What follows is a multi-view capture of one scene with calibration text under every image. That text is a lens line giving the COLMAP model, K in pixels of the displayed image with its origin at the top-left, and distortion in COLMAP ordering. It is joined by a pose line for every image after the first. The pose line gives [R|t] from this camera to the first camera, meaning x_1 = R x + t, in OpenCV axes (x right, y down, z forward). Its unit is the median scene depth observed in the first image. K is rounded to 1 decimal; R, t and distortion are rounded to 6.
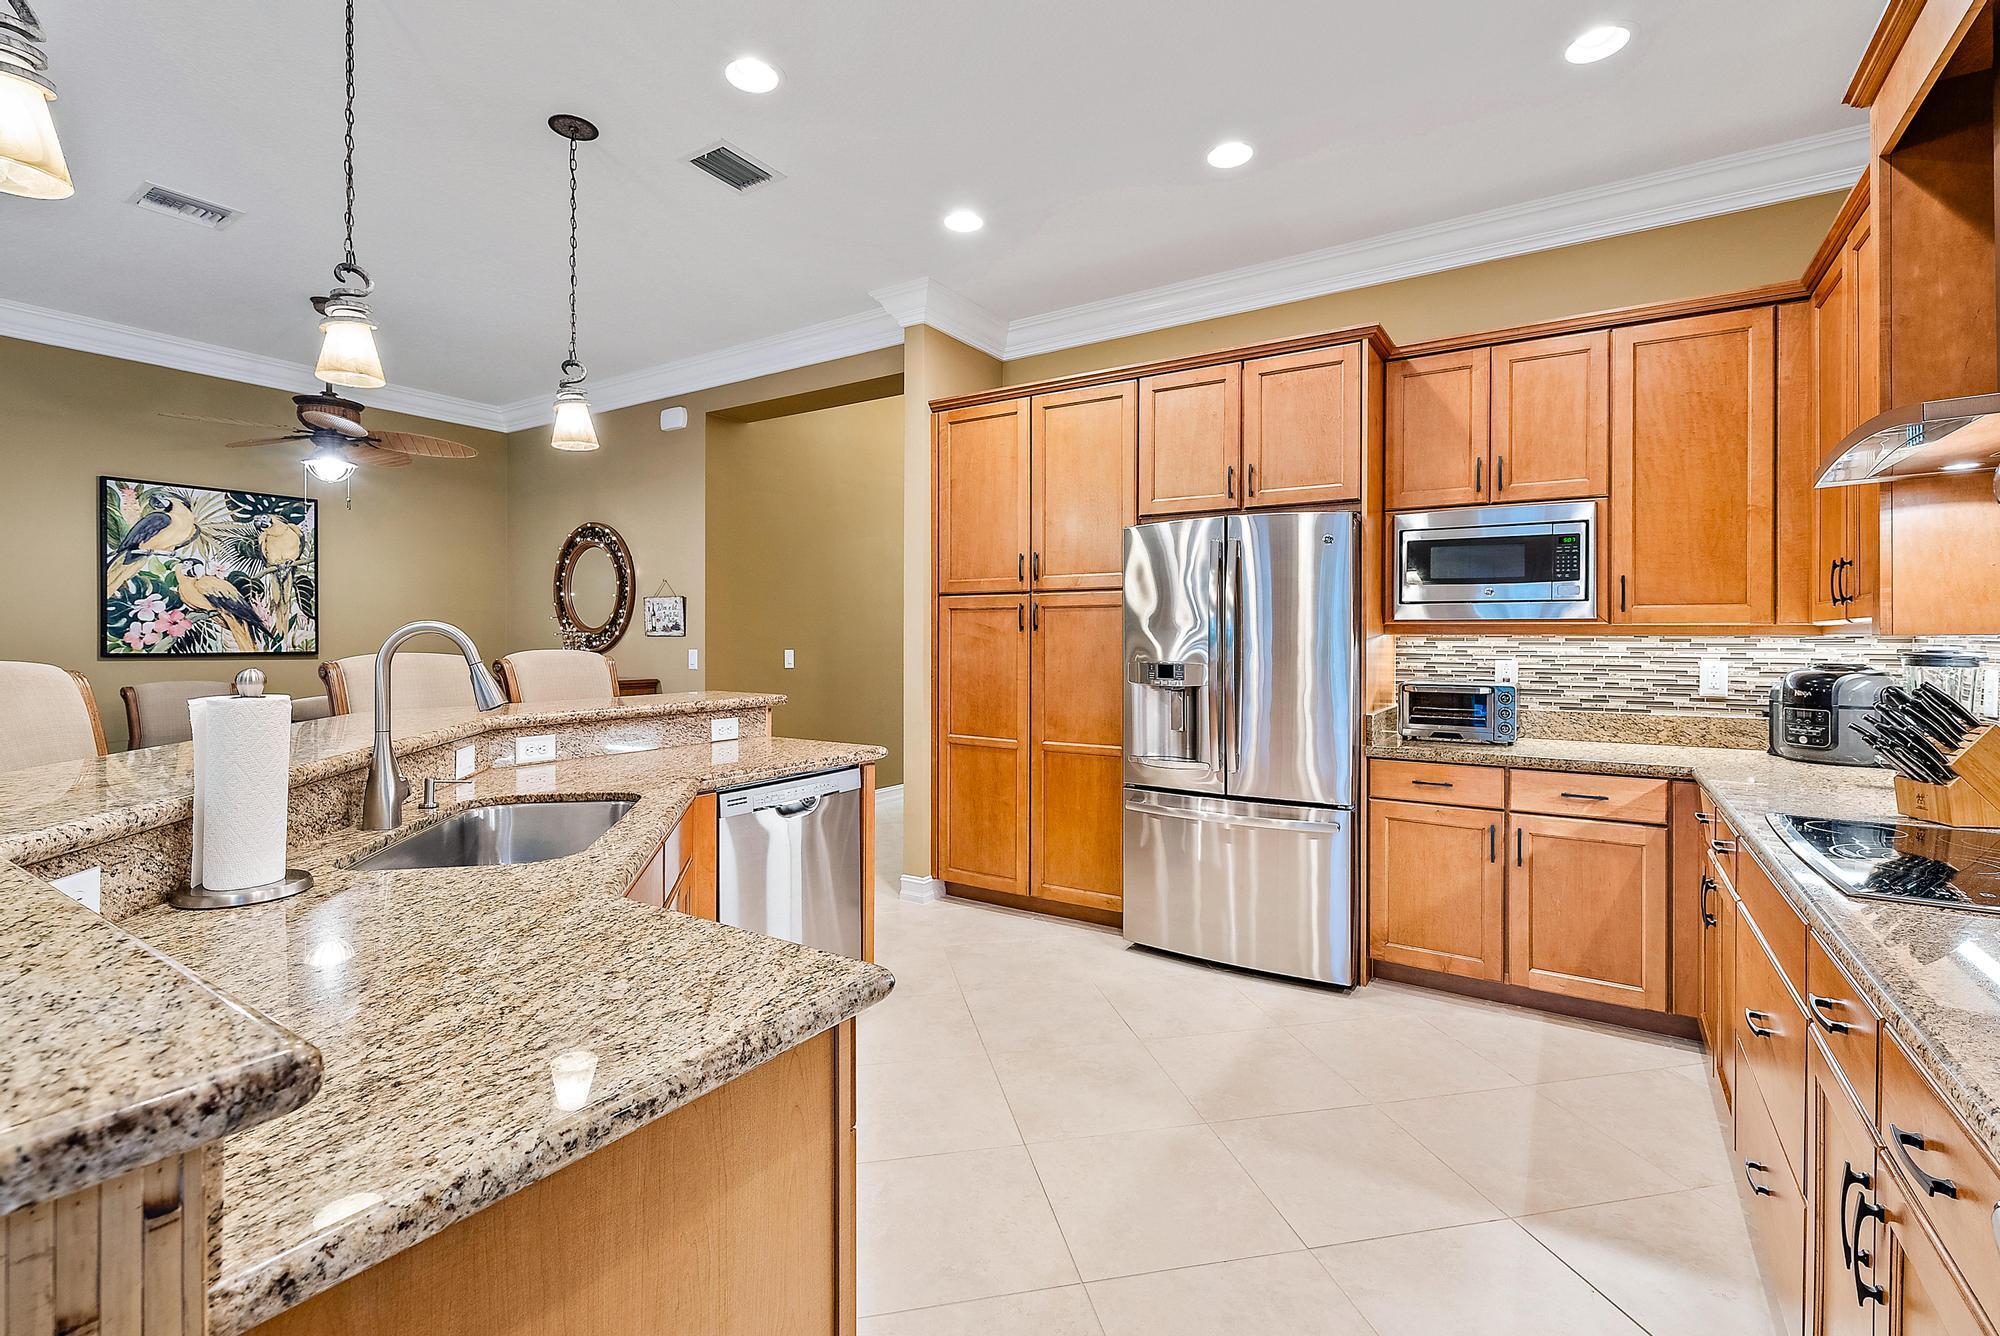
lens RADIAL K [[889.7, 0, 1023.7], [0, 889.7, 633.9], [0, 0, 1]] dist [0.005518, 0.000388]
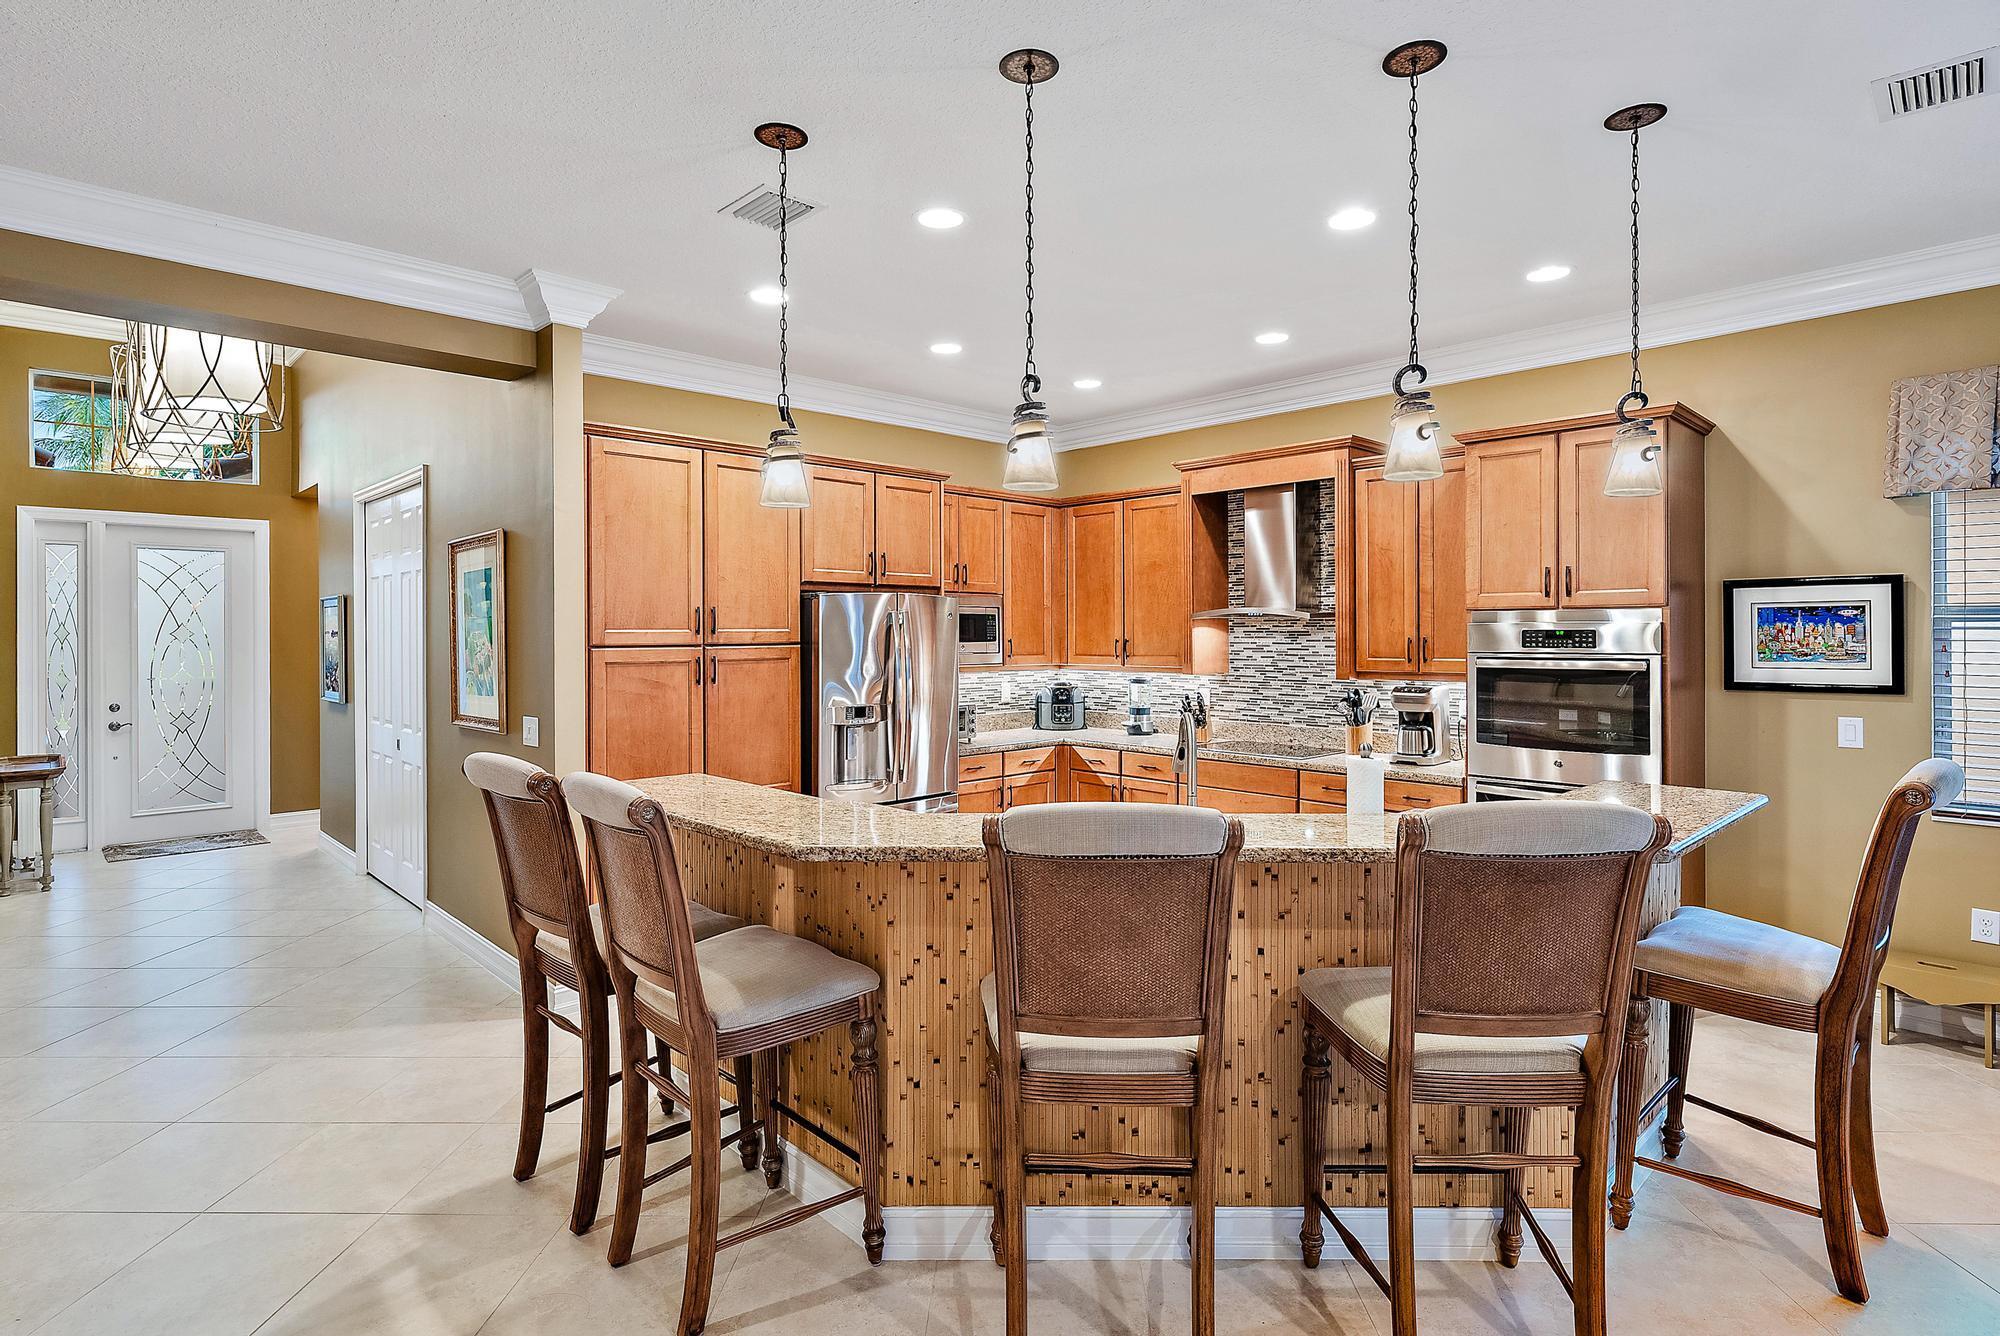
lens RADIAL K [[1007.1, 0, 1008.3], [0, 1007.1, 635.1], [0, 0, 1]] dist [-0.007072, -0.000180]
pose [[0.229665, -0.005735, 0.973253, -1.059827], [0.000226, 0.999983, 0.005839, -0.067929], [-0.973270, -0.001121, 0.229662, 0.423726]]
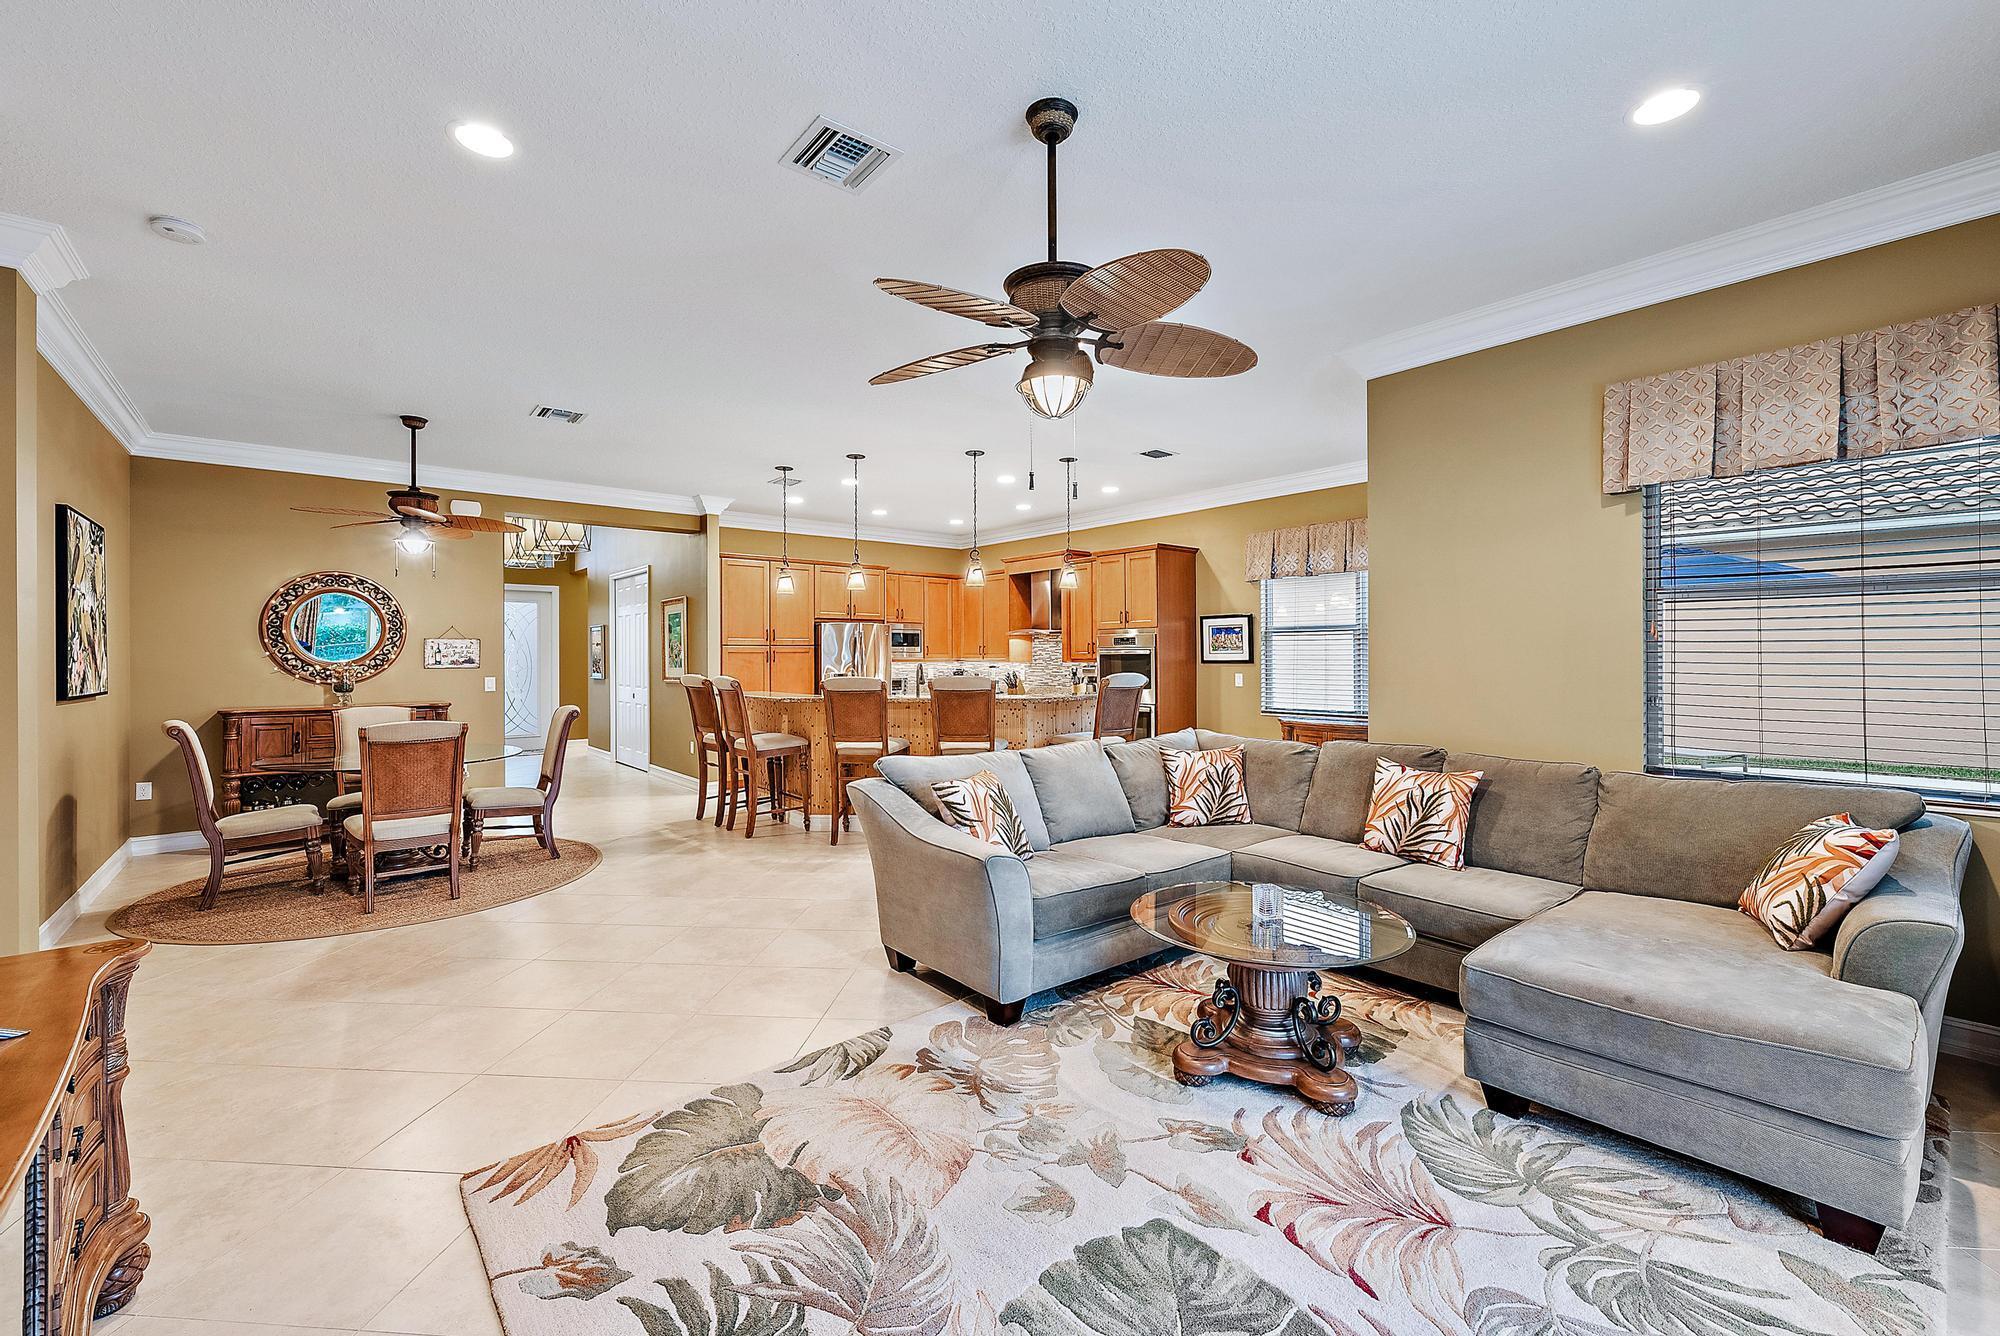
lens RADIAL K [[823.4, 0, 1008.7], [0, 823.4, 657.6], [0, 0, 1]] dist [0.001788, 0.000016]
pose [[0.293327, -0.005566, 0.955996, -1.953353], [0.001184, 0.999984, 0.005459, -0.027414], [-0.956011, -0.000469, 0.293329, -0.241314]]
